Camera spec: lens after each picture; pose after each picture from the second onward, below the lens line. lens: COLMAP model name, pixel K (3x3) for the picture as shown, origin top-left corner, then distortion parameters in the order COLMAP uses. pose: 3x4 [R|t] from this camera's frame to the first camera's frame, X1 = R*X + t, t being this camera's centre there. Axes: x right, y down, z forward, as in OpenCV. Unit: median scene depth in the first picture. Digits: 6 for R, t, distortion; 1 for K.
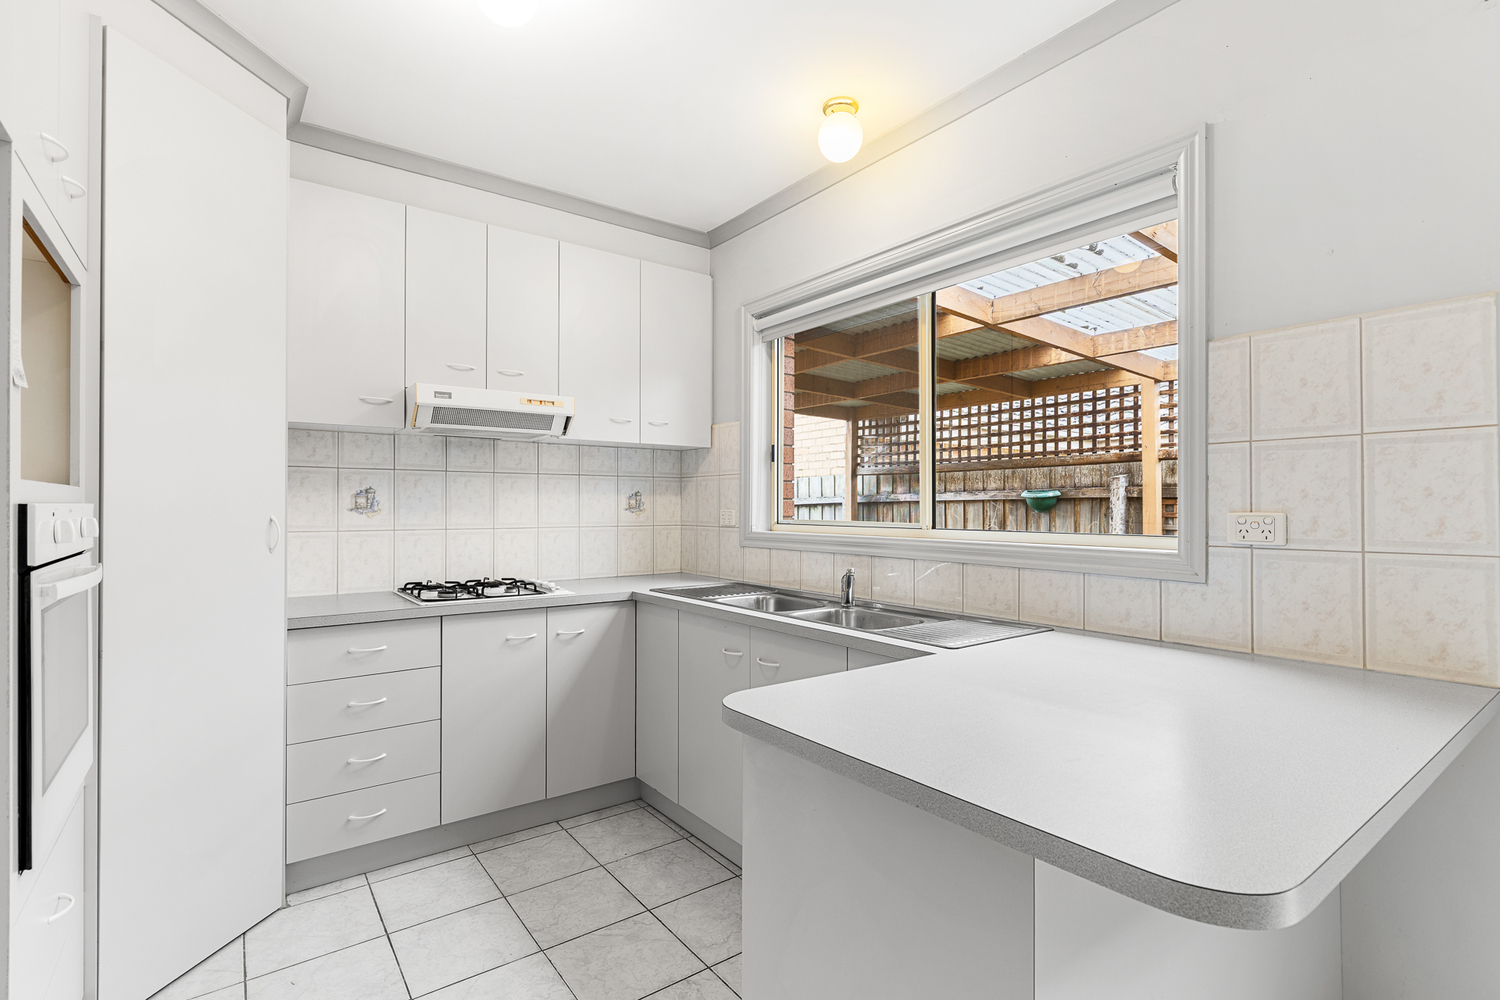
lens RADIAL K [[704.2, 0, 750.0], [0, 704.2, 500.0], [0, 0, 1]] dist [-0.005542, -0.000731]
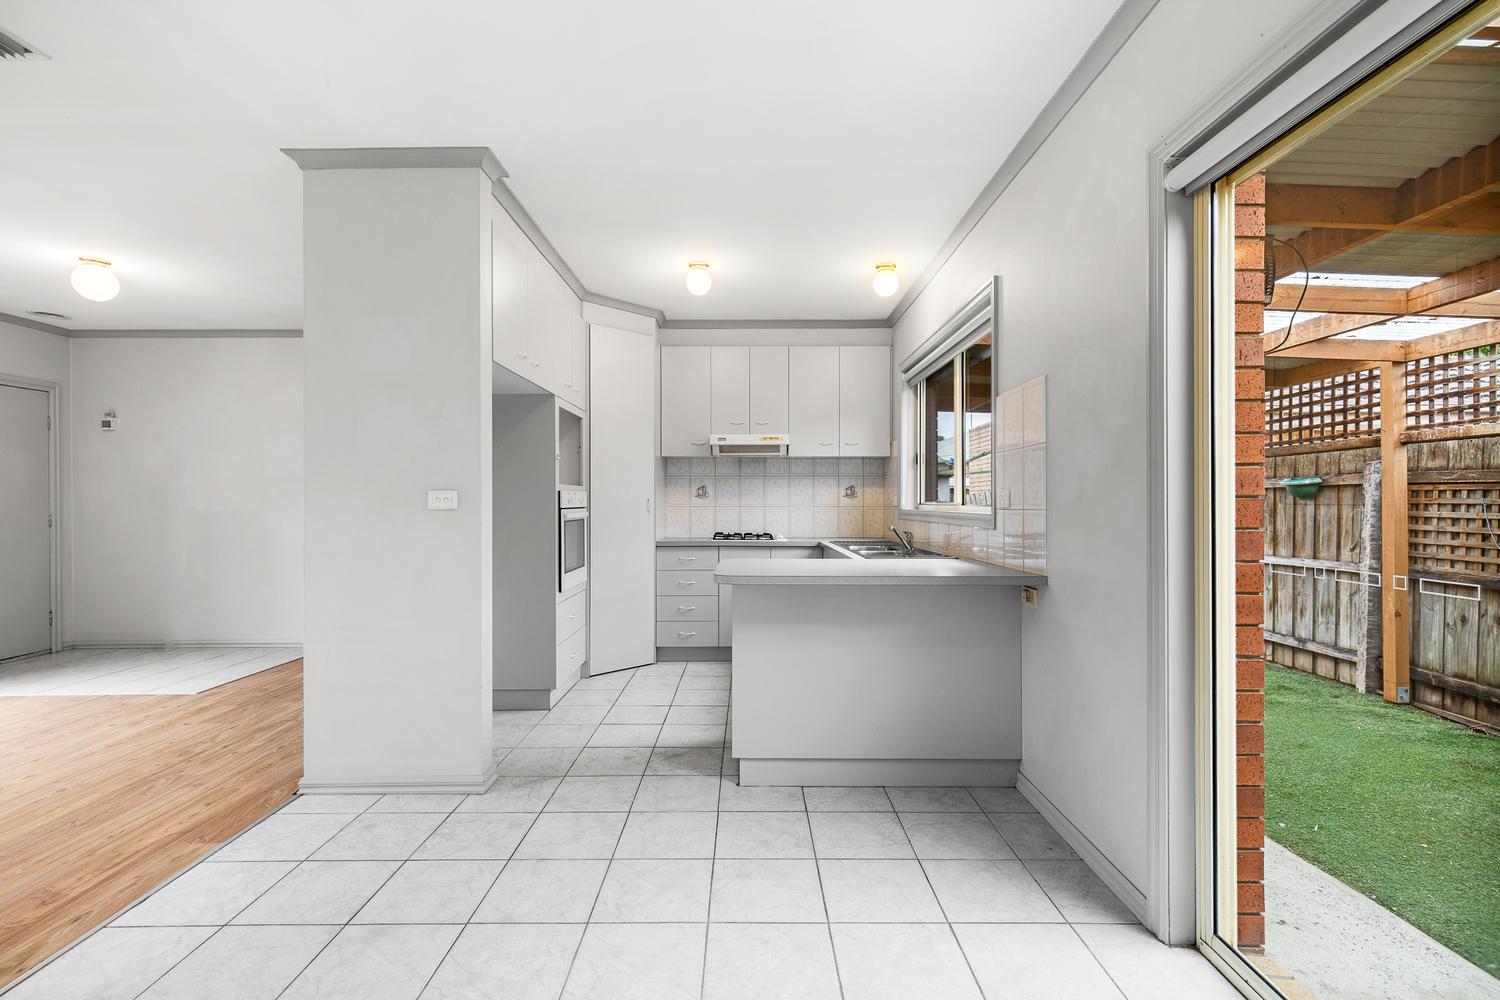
lens RADIAL K [[680.5, 0, 750.0], [0, 680.5, 500.0], [0, 0, 1]] dist [0.001787, 0.000542]
pose [[0.802272, -0.003613, -0.596948, 0.596593], [0.006962, 0.999970, 0.003305, 0.015210], [0.596918, -0.006807, 0.802273, -0.397962]]
